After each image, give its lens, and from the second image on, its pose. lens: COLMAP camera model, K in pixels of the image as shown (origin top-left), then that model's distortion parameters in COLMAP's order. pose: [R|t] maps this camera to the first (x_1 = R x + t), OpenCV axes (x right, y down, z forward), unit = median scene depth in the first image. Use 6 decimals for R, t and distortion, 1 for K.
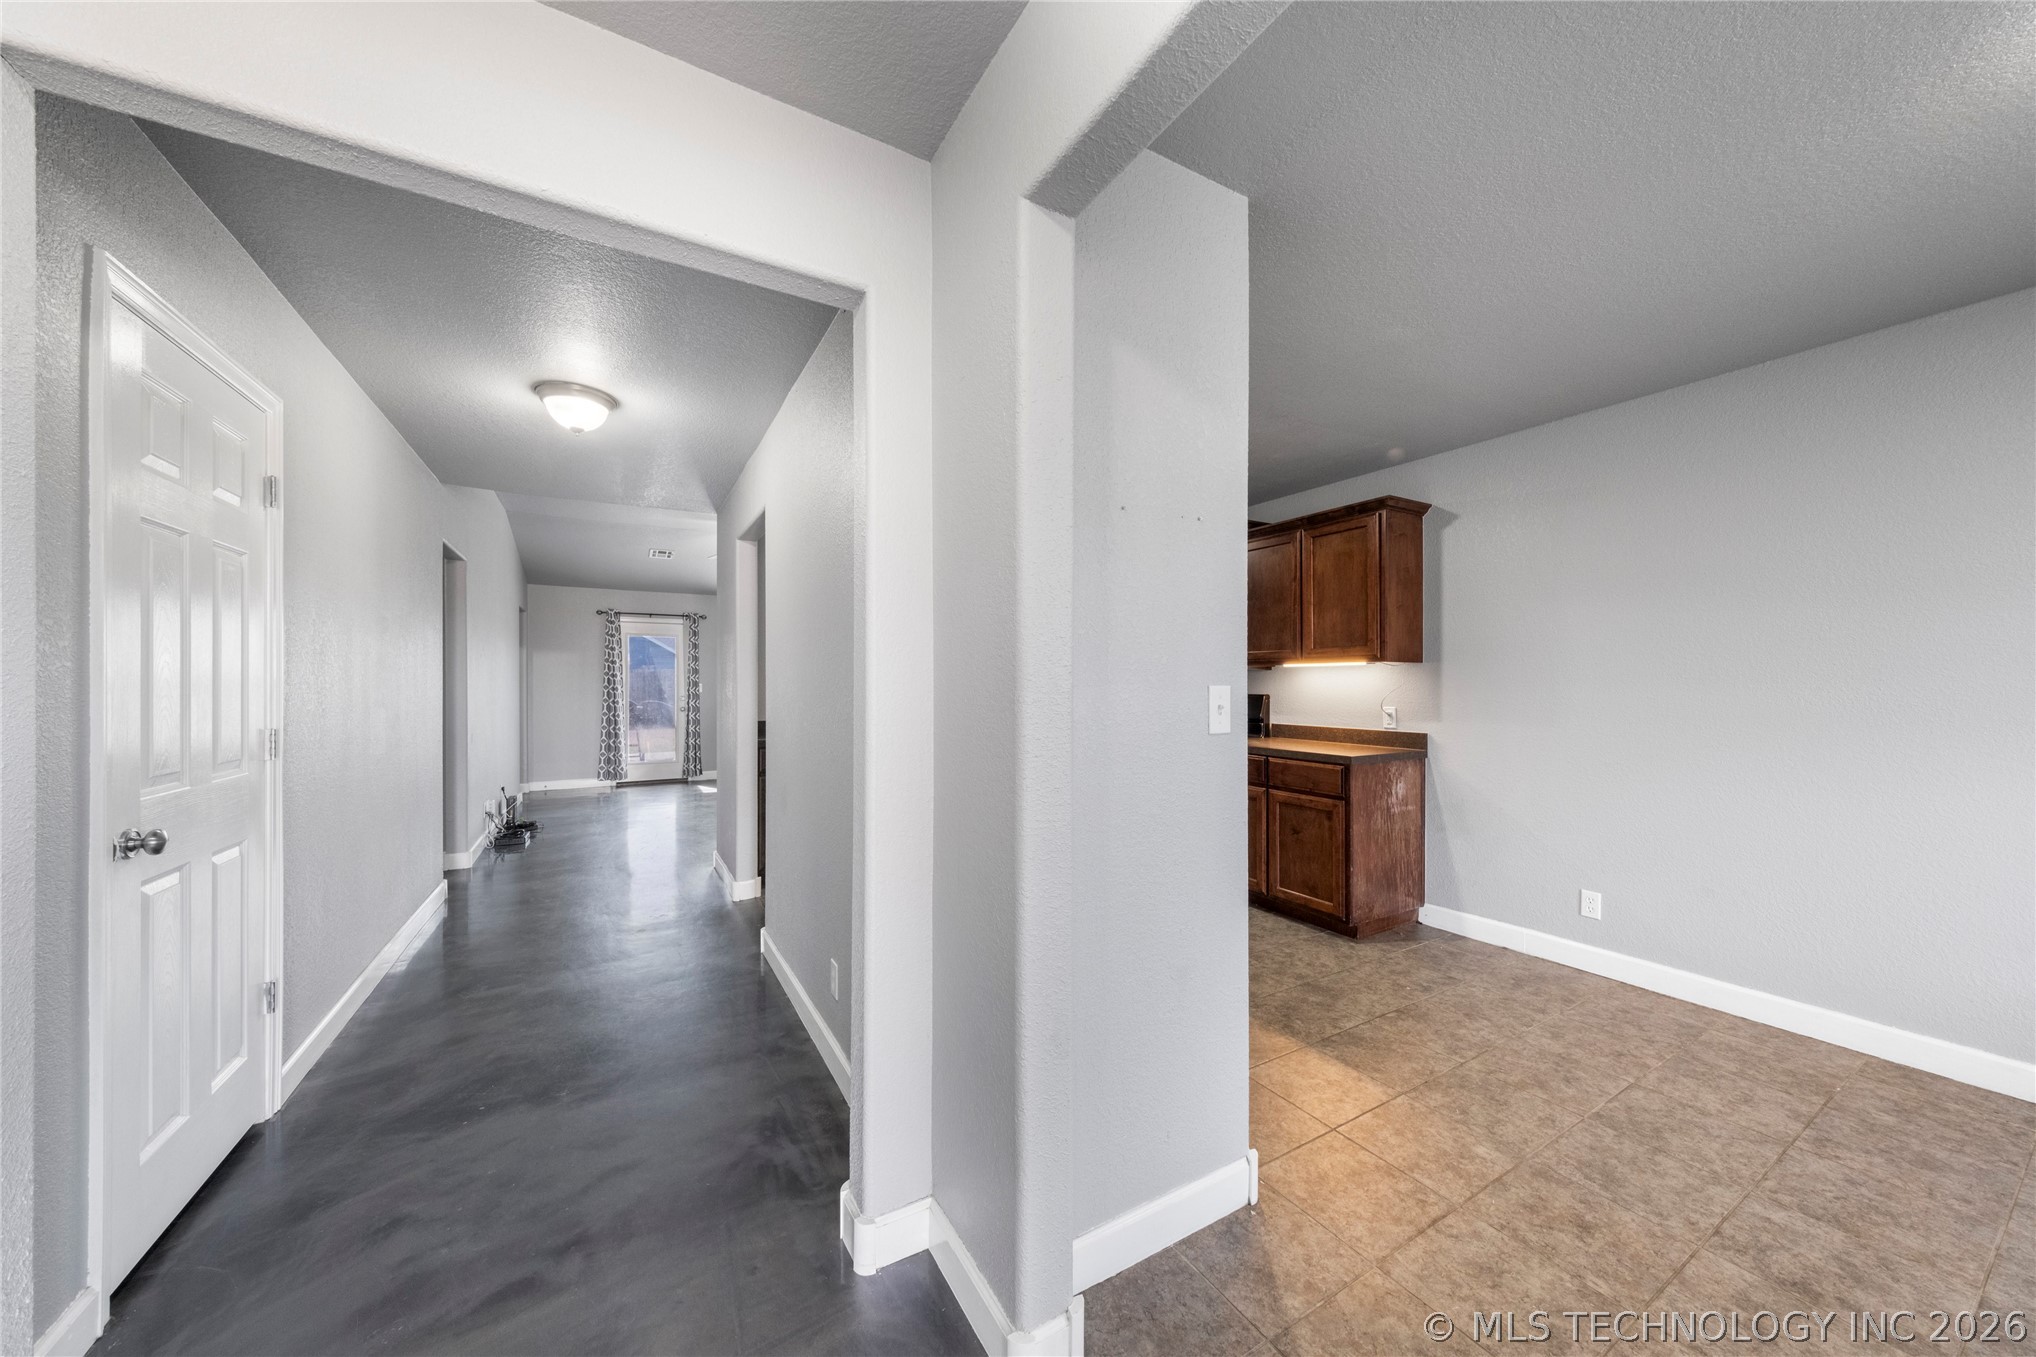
lens RADIAL K [[698.8, 0, 1026.1], [0, 698.8, 685.4], [0, 0, 1]] dist [-0.004253, 0.001274]
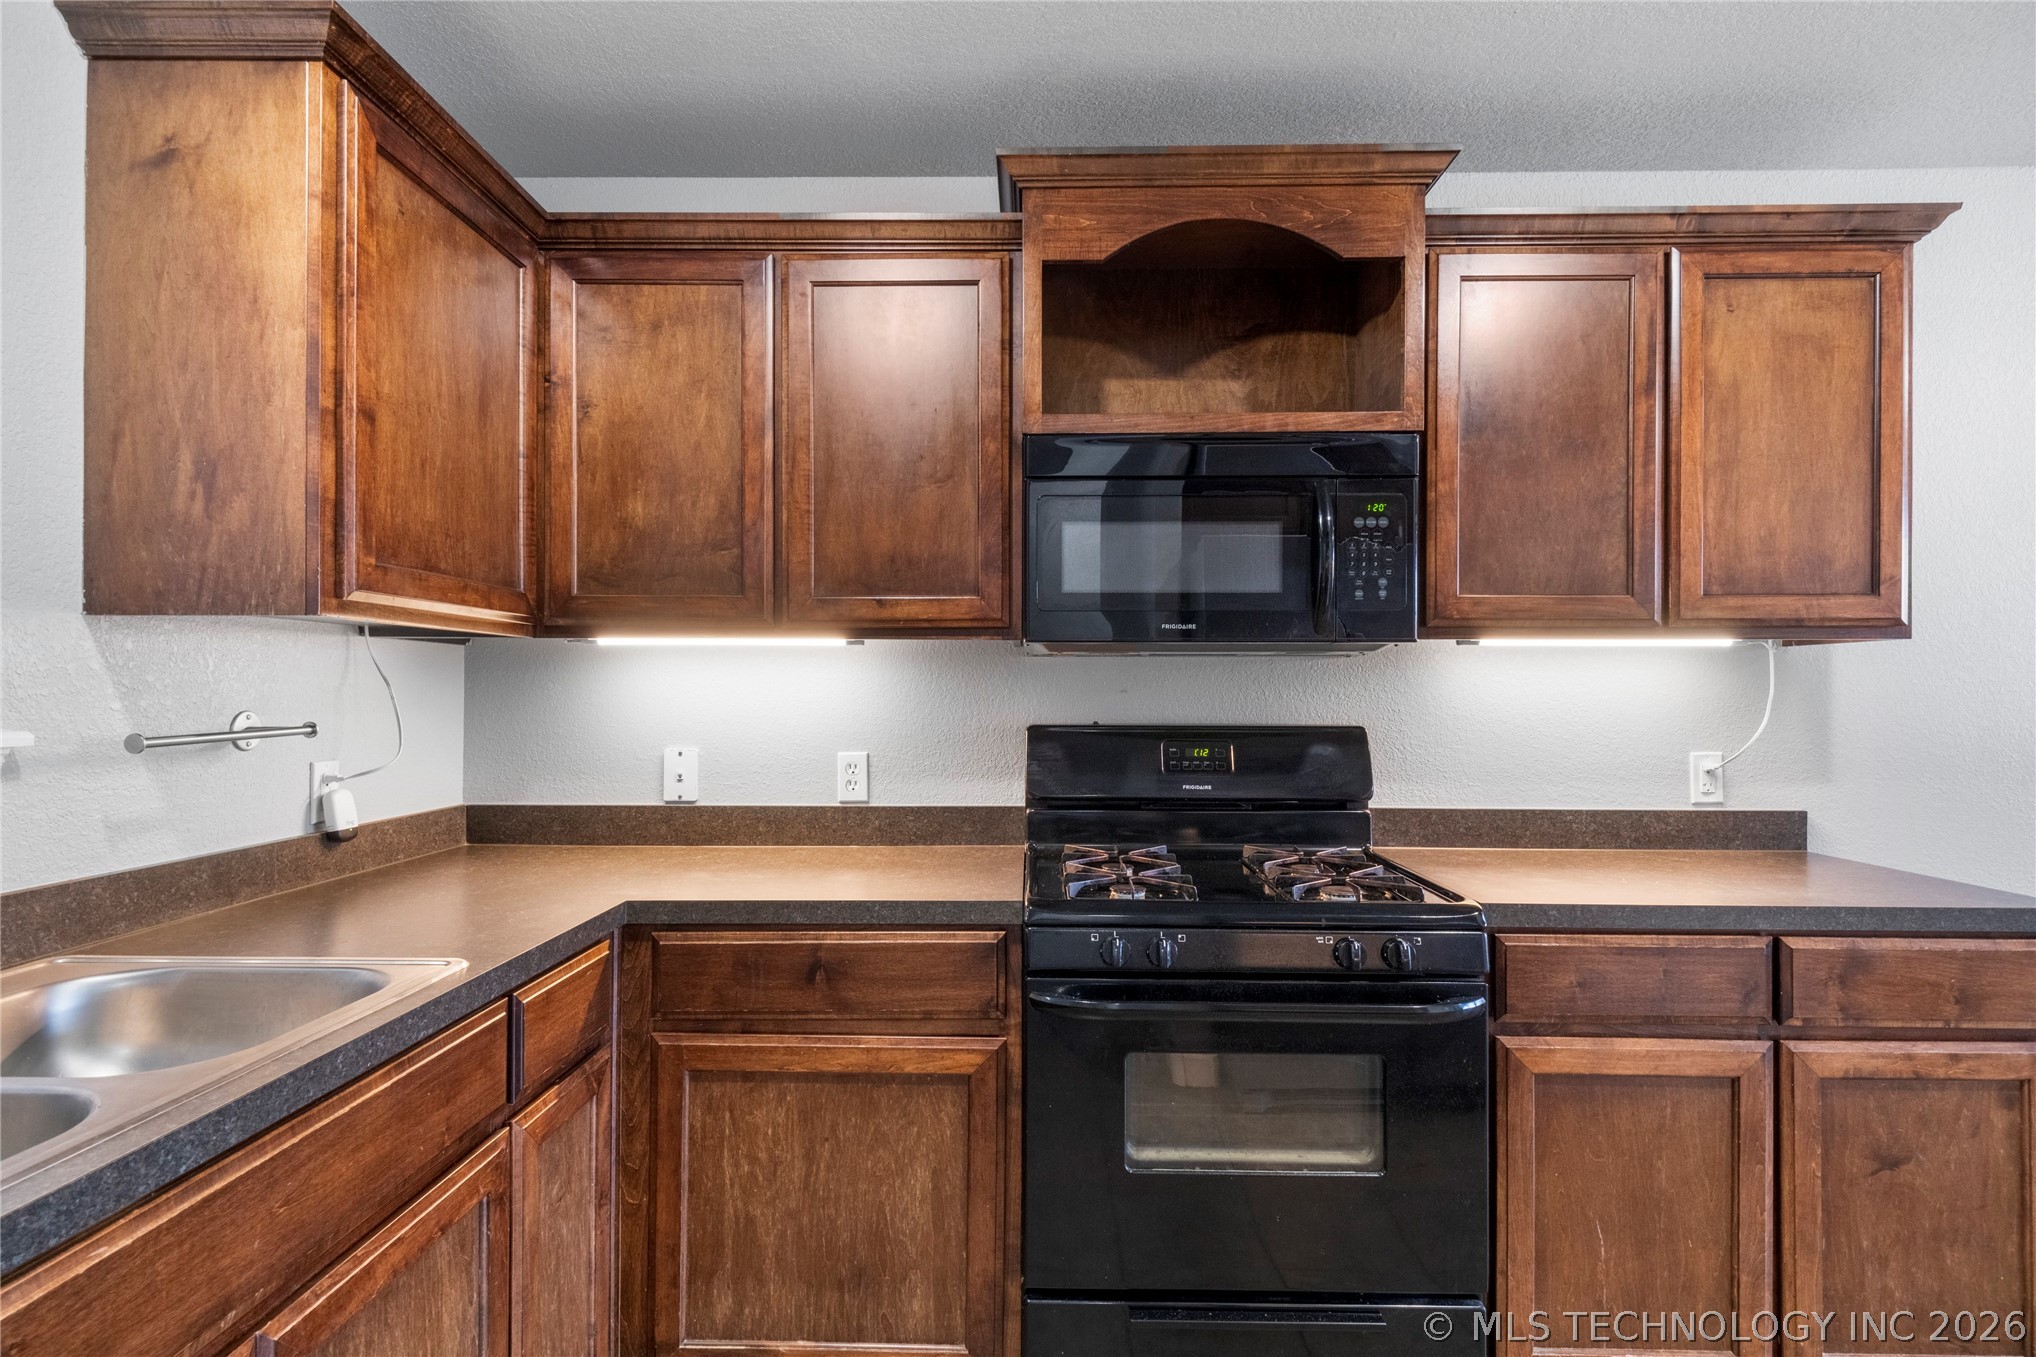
lens RADIAL K [[1007.9, 0, 1014.4], [0, 1007.9, 690.7], [0, 0, 1]] dist [0.016134, -0.006118]
pose [[0.520553, 0.003026, 0.853824, -0.207154], [-0.002856, 0.999994, -0.001803, -0.003069], [-0.853825, -0.001499, 0.520559, 1.047561]]
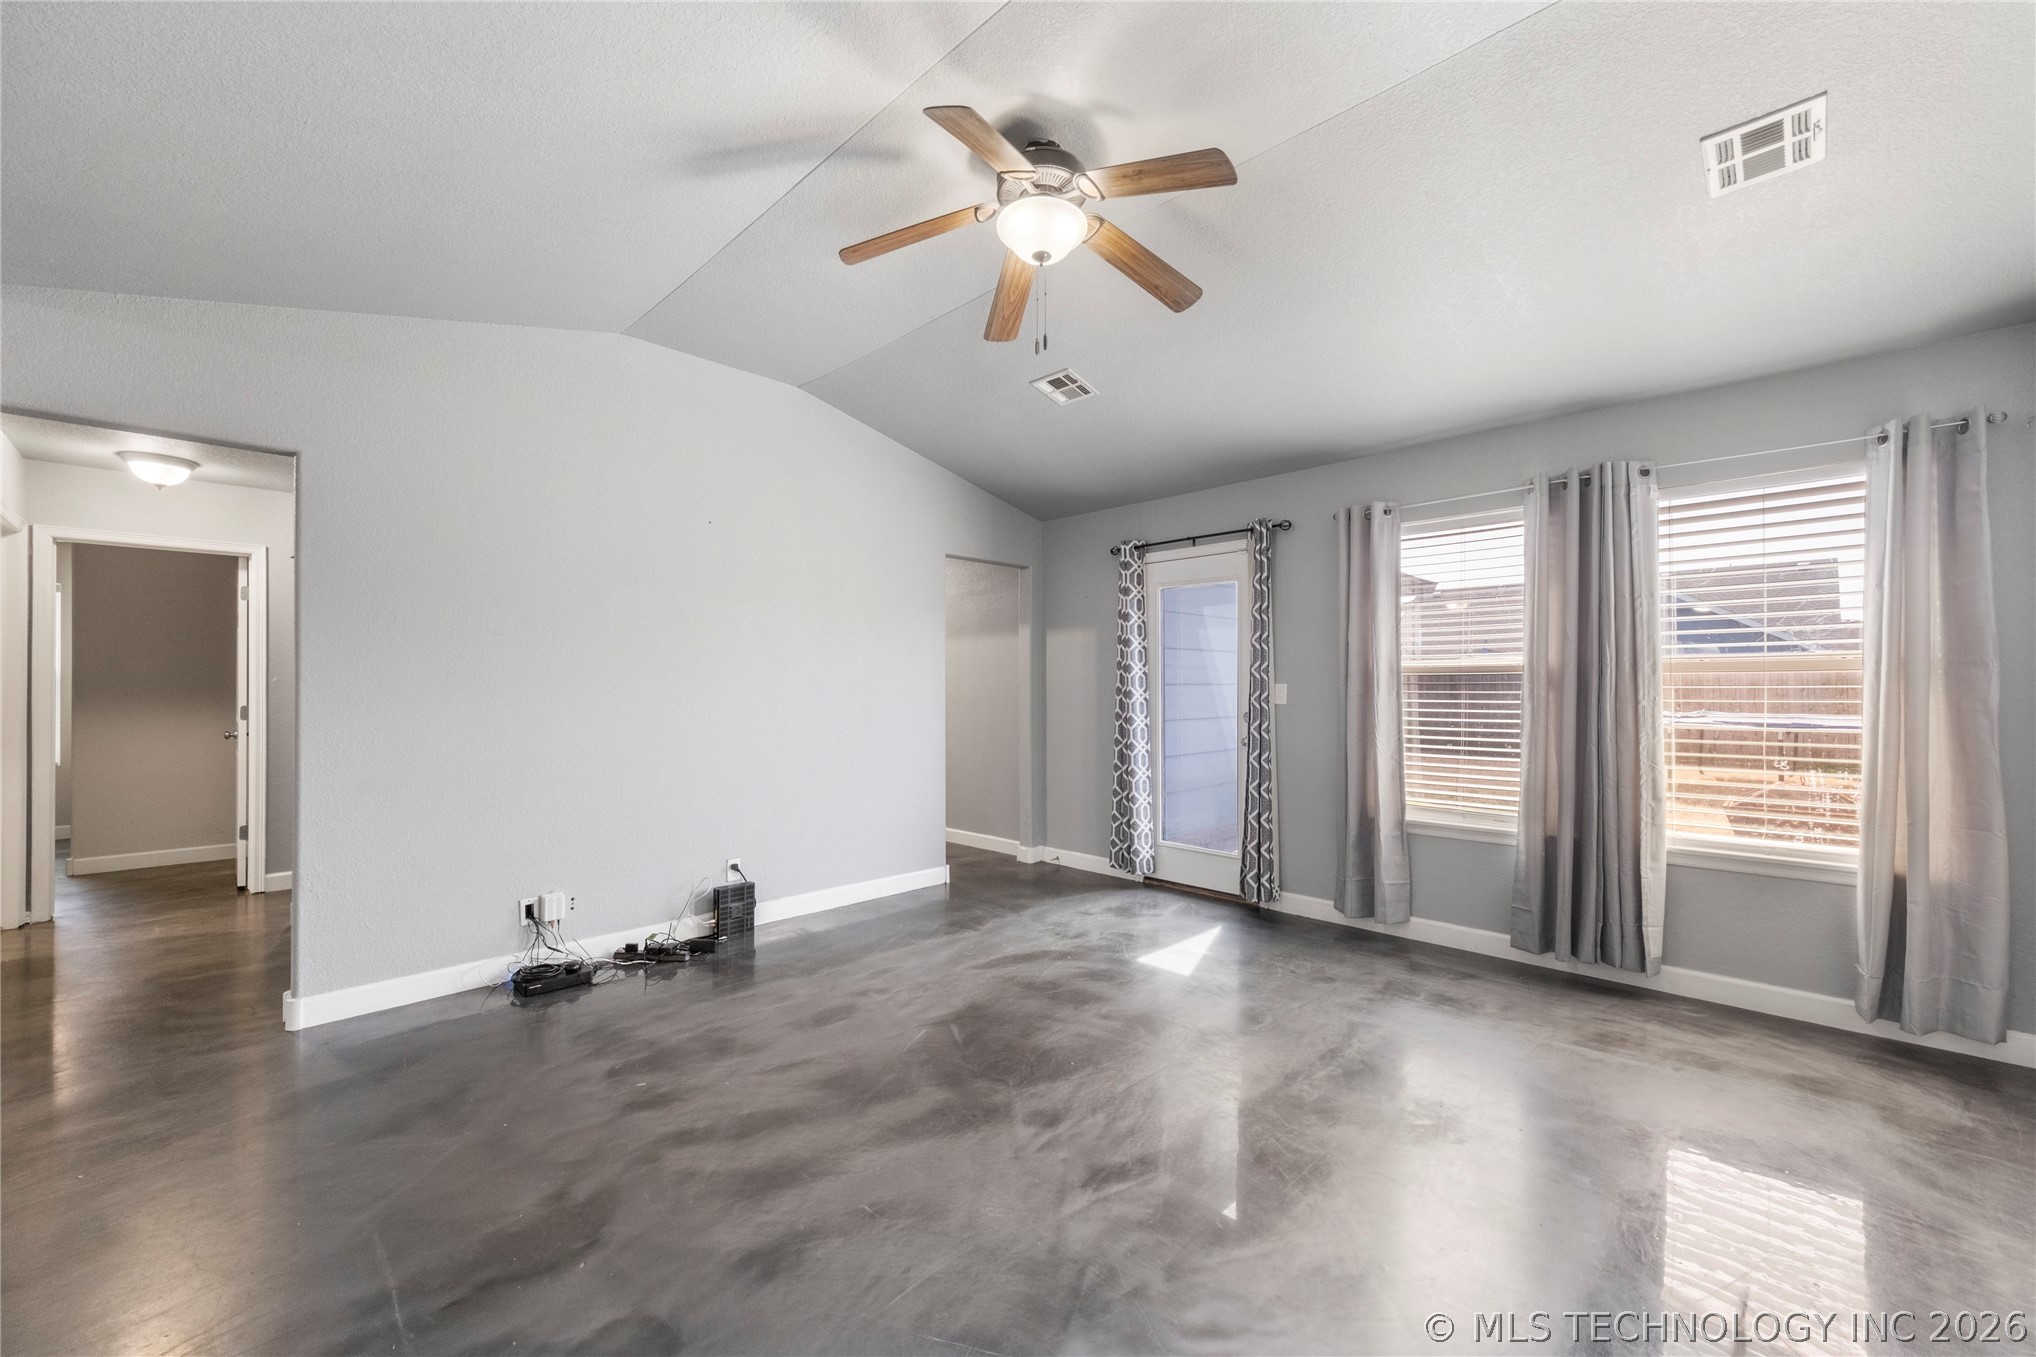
lens RADIAL K [[806.8, 0, 1019.6], [0, 806.8, 689.6], [0, 0, 1]] dist [0.004952, -0.001297]
pose [[0.238945, 0.005878, -0.971015, -0.070950], [0.000603, 0.999981, 0.006201, -0.005502], [0.971033, -0.002067, 0.238937, 1.763613]]
